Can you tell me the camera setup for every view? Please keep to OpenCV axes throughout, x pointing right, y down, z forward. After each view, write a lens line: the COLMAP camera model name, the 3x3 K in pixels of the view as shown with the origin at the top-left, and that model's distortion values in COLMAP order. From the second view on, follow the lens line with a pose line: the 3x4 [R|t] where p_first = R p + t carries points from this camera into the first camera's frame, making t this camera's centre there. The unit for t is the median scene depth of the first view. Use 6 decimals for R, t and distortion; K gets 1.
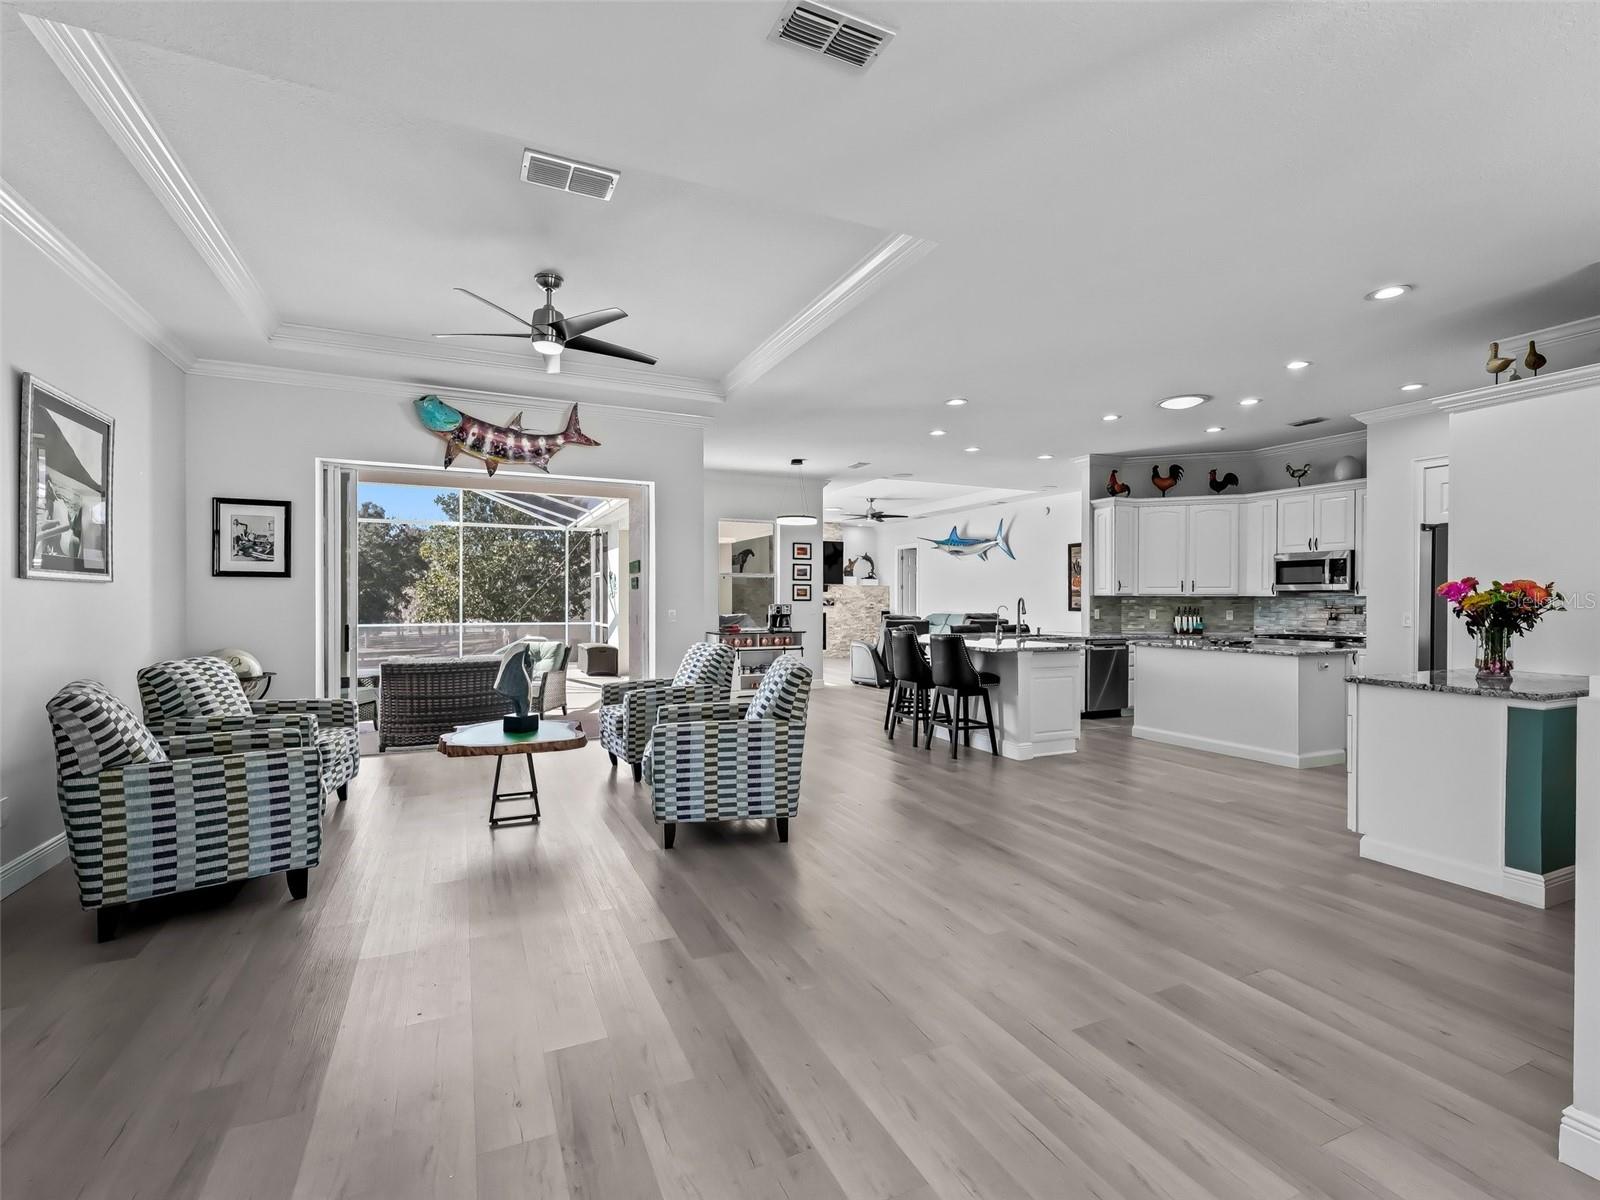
lens RADIAL K [[746.7, 0, 797.8], [0, 746.7, 597.4], [0, 0, 1]] dist [0.015862, -0.000237]
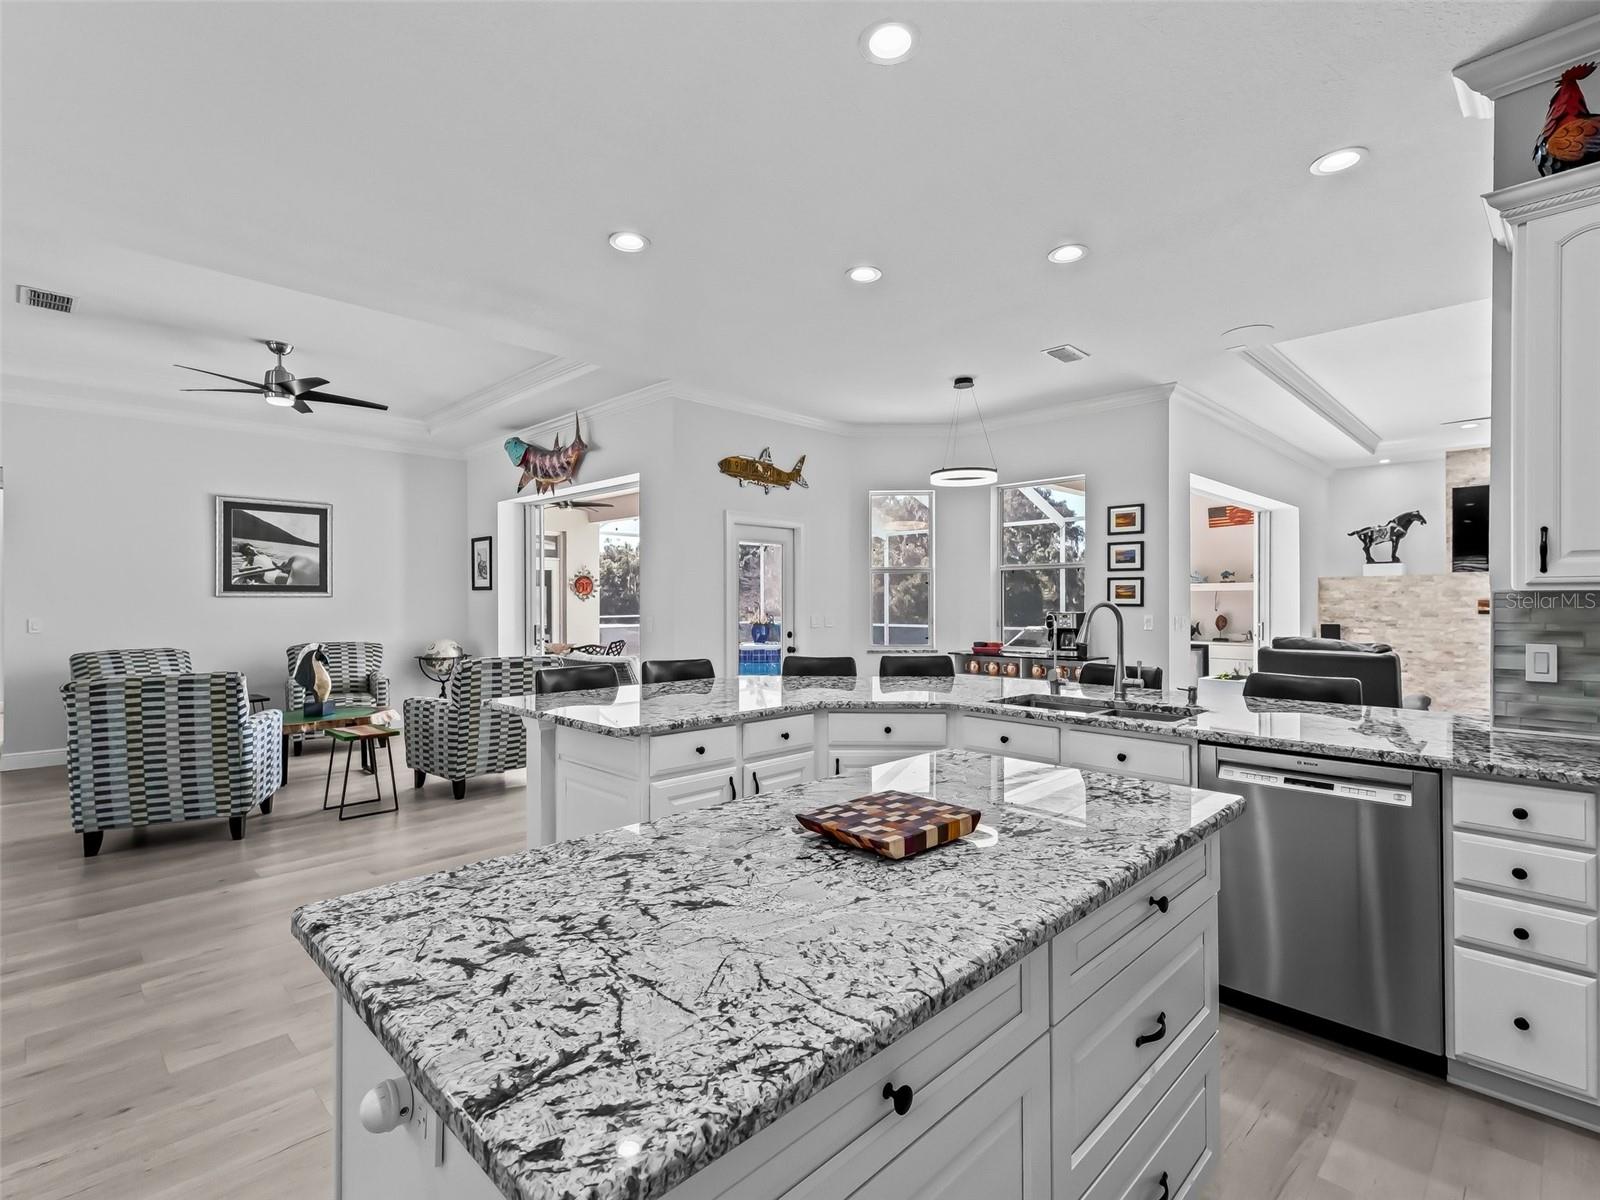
lens RADIAL K [[763.8, 0, 800.0], [0, 763.8, 600.0], [0, 0, 1]] dist [0.020559, -0.000876]
pose [[0.351141, -0.004519, -0.936312, 0.572370], [0.004703, 0.999984, -0.003063, 0.000201], [0.936311, -0.003328, 0.351157, 0.681102]]
